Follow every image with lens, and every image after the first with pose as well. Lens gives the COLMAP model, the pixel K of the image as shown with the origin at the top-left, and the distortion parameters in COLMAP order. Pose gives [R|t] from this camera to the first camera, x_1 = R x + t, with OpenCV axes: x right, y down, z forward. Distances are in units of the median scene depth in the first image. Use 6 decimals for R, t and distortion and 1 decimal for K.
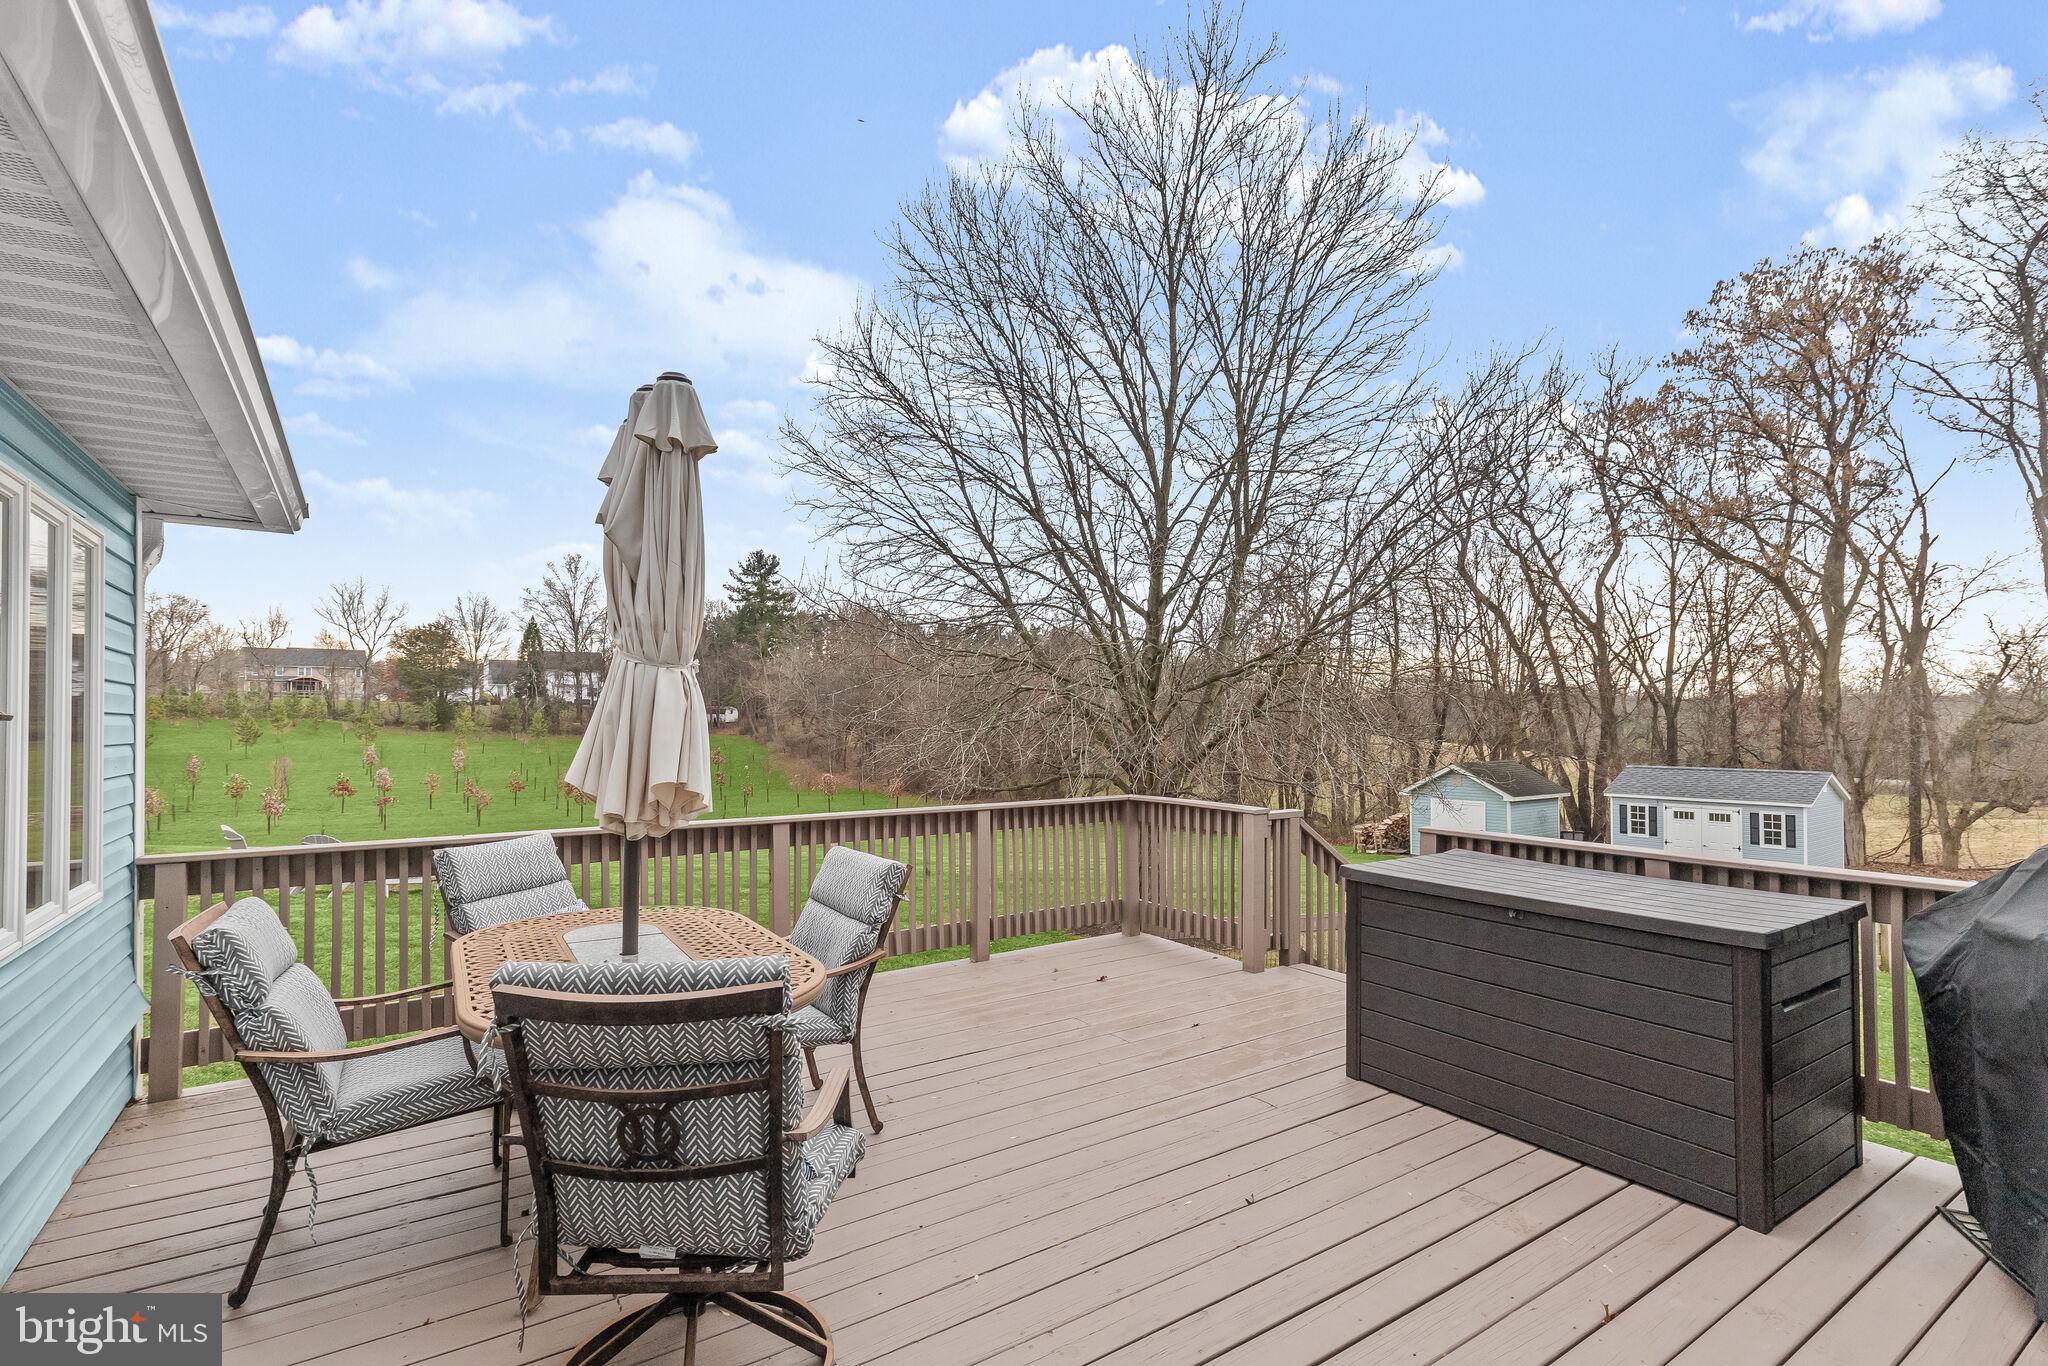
lens RADIAL K [[938.0, 0, 1010.8], [0, 938.0, 704.7], [0, 0, 1]] dist [0.003006, 0.000177]
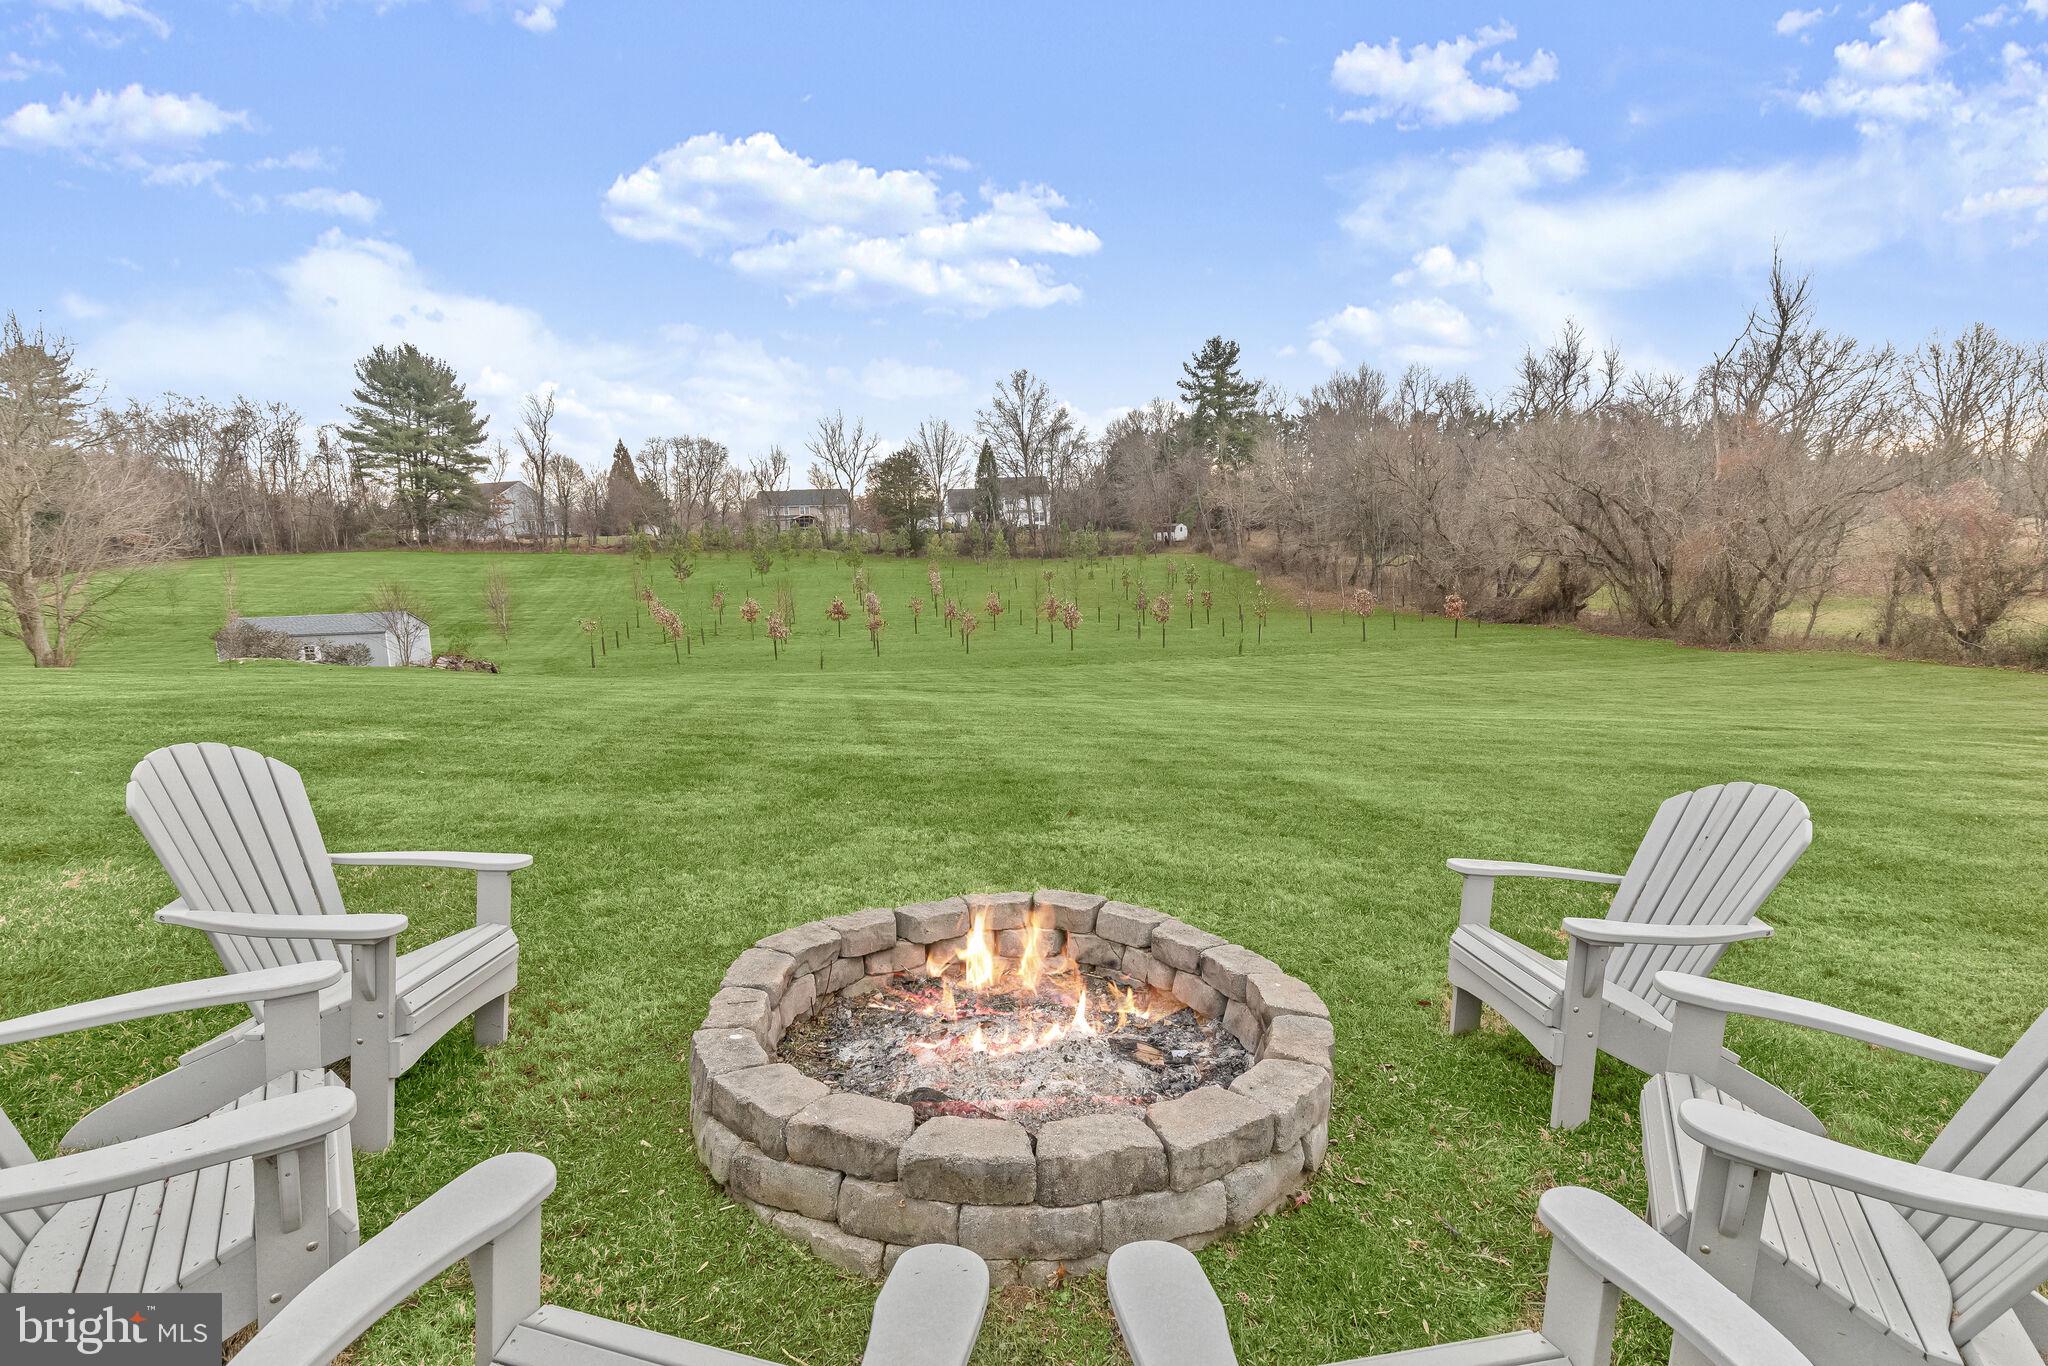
lens RADIAL K [[951.8, 0, 985.2], [0, 951.8, 689.8], [0, 0, 1]] dist [-0.000109, -0.000193]
pose [[0.893344, 0.029333, -0.448415, -0.066267], [0.046390, 0.986516, 0.156953, 0.010508], [0.446972, -0.161015, 0.879938, 0.095200]]
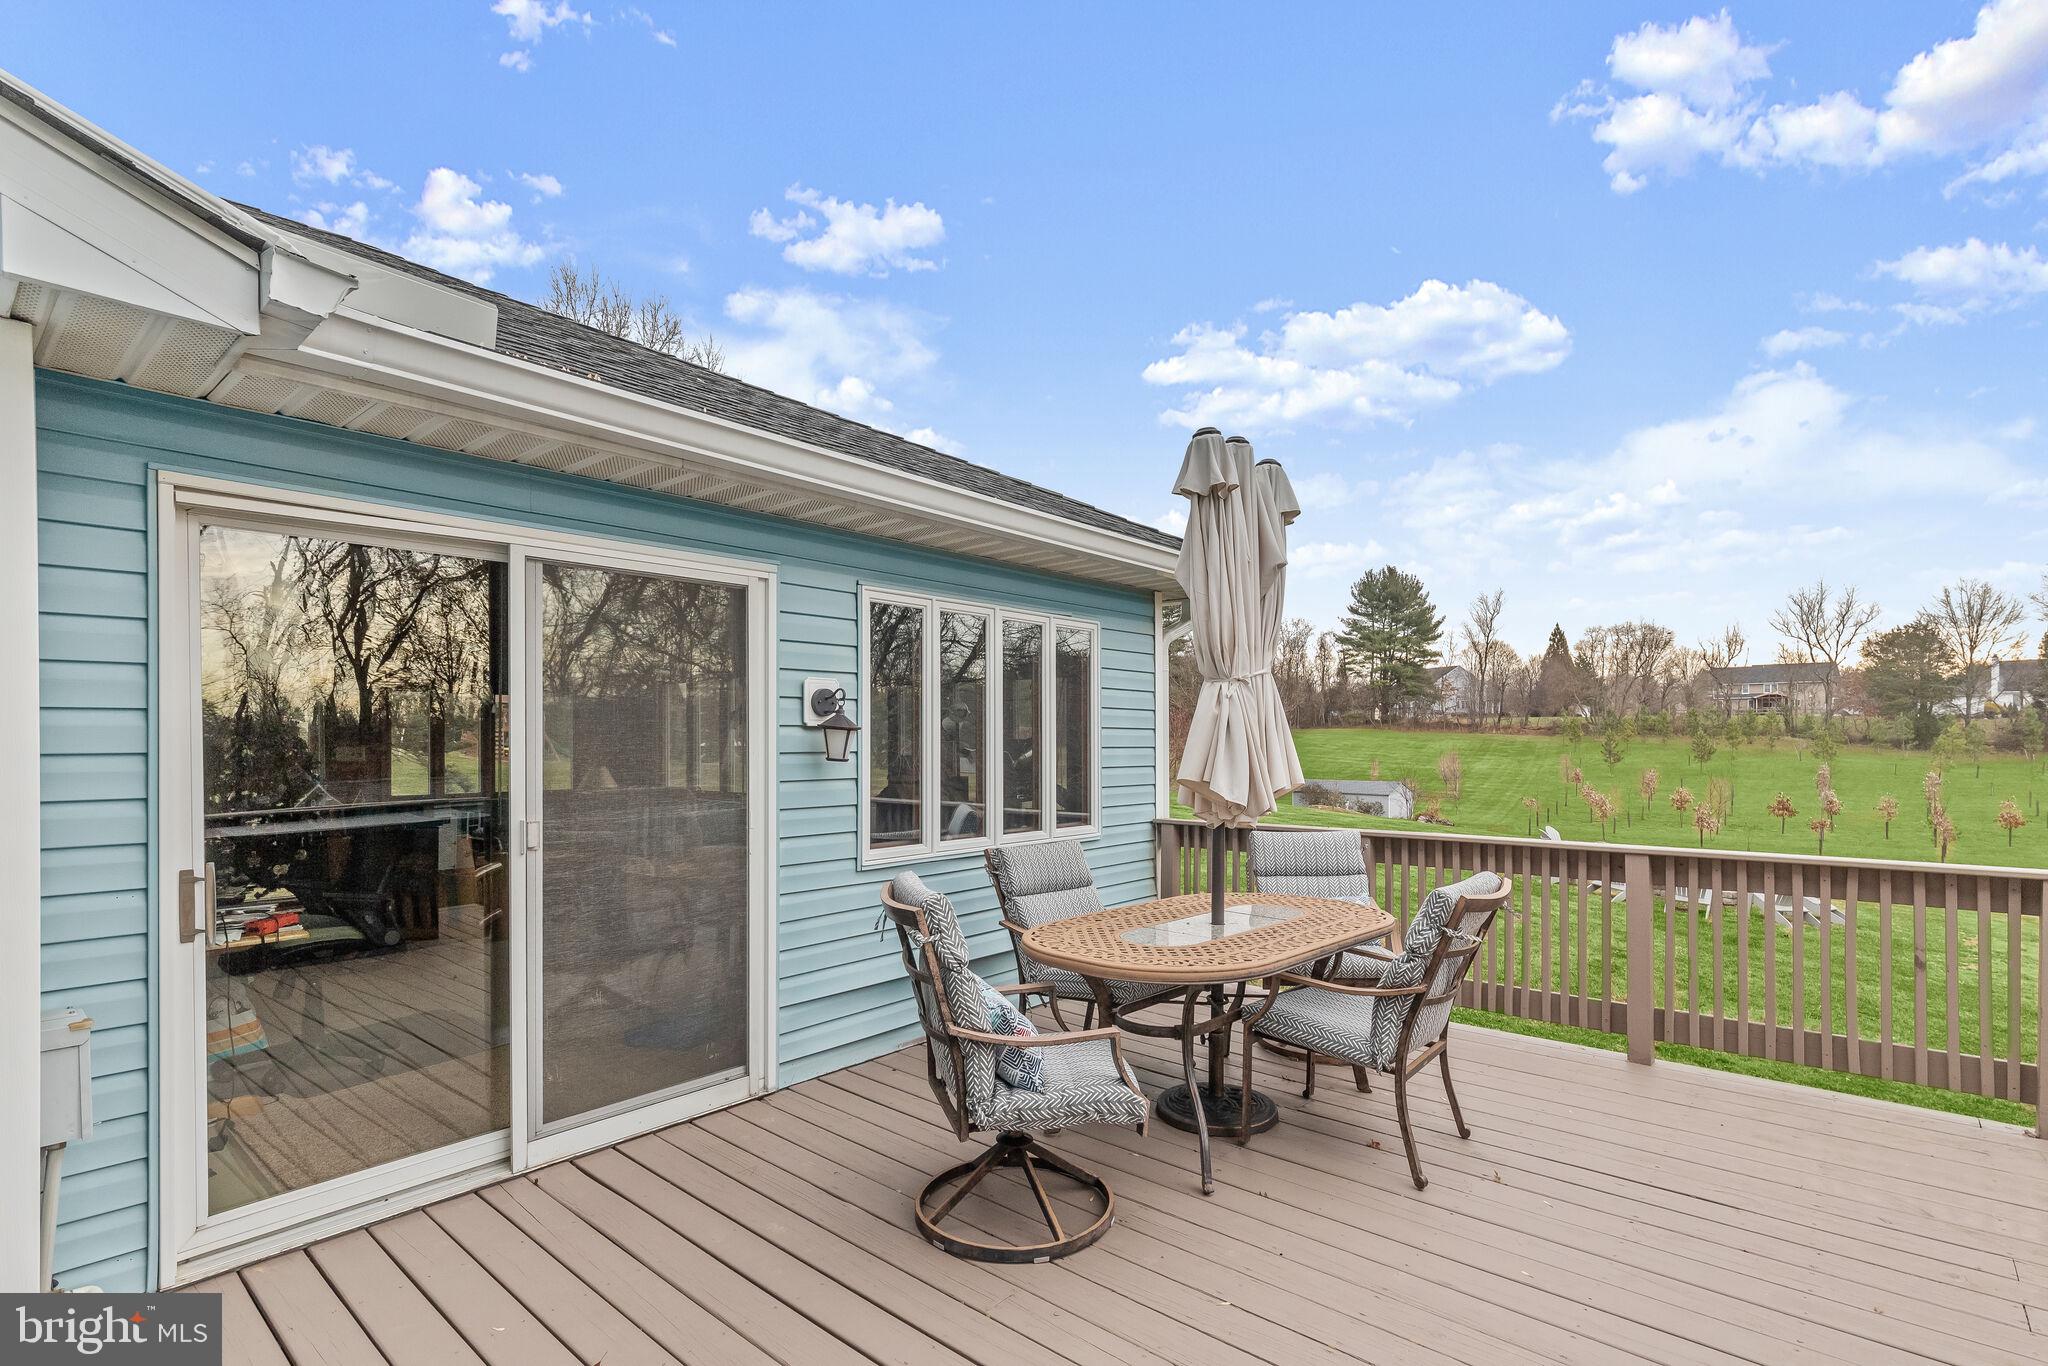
lens RADIAL K [[962.0, 0, 1056.4], [0, 962.0, 747.9], [0, 0, 1]] dist [0.000235, -0.000093]
pose [[0.274751, 0.007342, -0.961488, 0.014186], [0.018465, 0.999746, 0.012911, 0.000453], [0.961338, -0.021302, 0.274545, 0.009534]]
